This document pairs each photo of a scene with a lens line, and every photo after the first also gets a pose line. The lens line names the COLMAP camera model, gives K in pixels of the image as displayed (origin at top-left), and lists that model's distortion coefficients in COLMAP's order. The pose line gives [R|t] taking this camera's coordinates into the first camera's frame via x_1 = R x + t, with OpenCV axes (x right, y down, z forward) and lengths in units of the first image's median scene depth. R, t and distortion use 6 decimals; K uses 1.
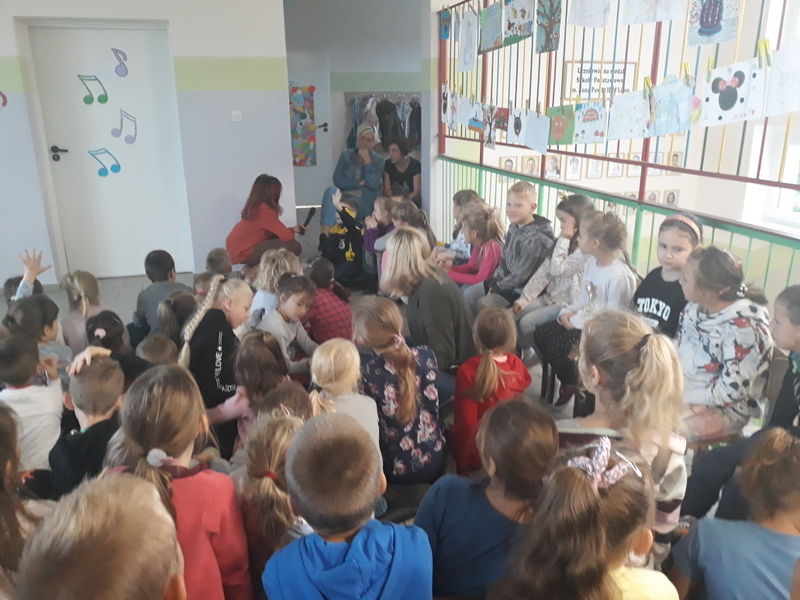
lens RADIAL K [[635.7, 0, 400.0], [0, 635.7, 300.0], [0, 0, 1]] dist [-0.019110, -0.007652]
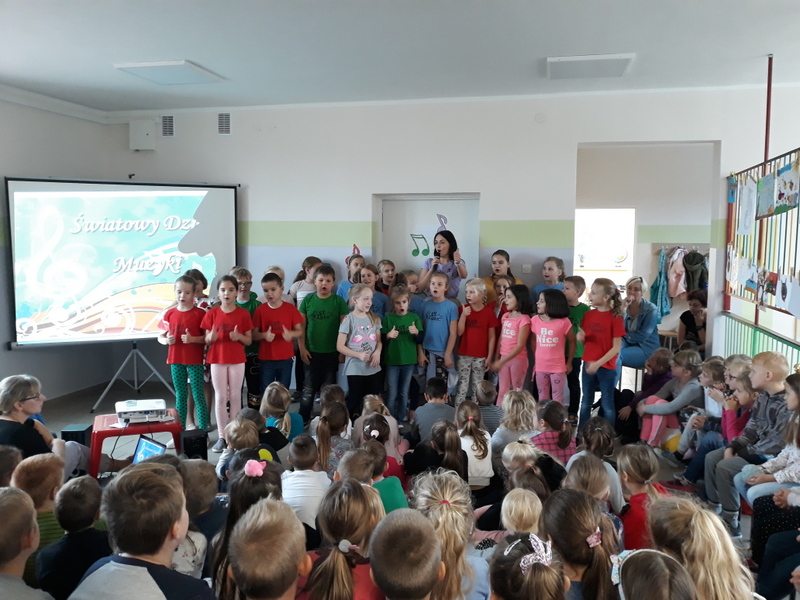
lens RADIAL K [[650.5, 0, 444.8], [0, 650.5, 302.6], [0, 0, 1]] dist [-0.024233, -0.004601]
pose [[0.885640, 0.060254, -0.460446, 0.170632], [-0.148698, 0.976134, -0.158274, -0.018157], [0.439921, 0.208642, 0.873463, -0.104366]]
